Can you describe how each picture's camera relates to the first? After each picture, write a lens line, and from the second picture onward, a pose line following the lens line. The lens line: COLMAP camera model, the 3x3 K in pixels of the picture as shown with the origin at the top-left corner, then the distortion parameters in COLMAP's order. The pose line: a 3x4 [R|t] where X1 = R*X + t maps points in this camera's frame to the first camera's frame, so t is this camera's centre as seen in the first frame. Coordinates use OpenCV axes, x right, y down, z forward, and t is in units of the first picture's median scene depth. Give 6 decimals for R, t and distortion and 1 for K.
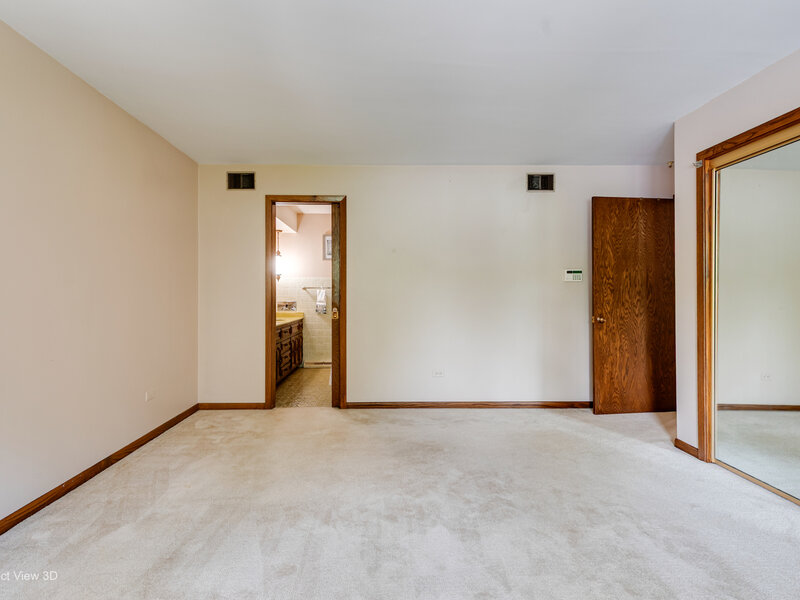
lens RADIAL K [[513.9, 0, 400.0], [0, 513.9, 300.0], [0, 0, 1]] dist [0.002230, -0.000607]
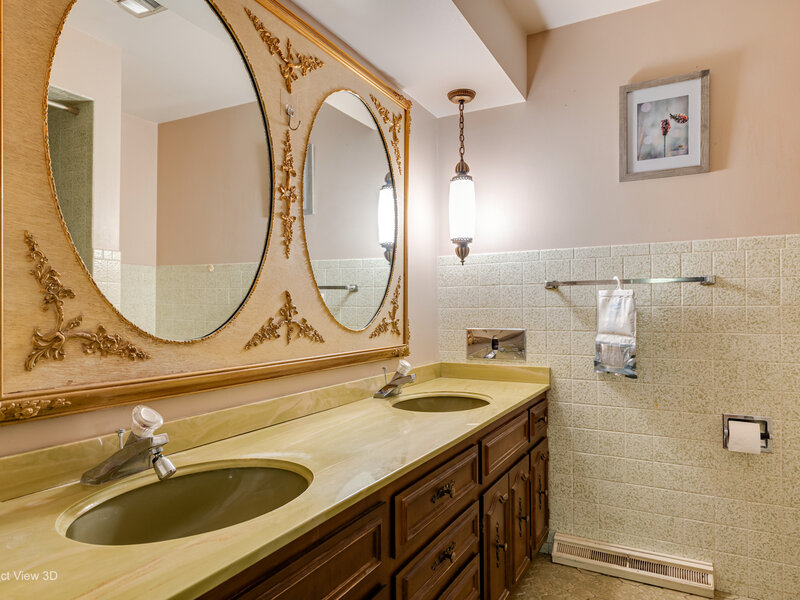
lens RADIAL K [[513.9, 0, 400.0], [0, 513.9, 300.0], [0, 0, 1]] dist [0.002230, -0.000607]
pose [[0.860244, -0.007532, -0.509826, -0.112654], [0.003758, 0.999957, -0.008430, -0.012431], [0.509868, 0.005336, 0.860236, 0.708009]]
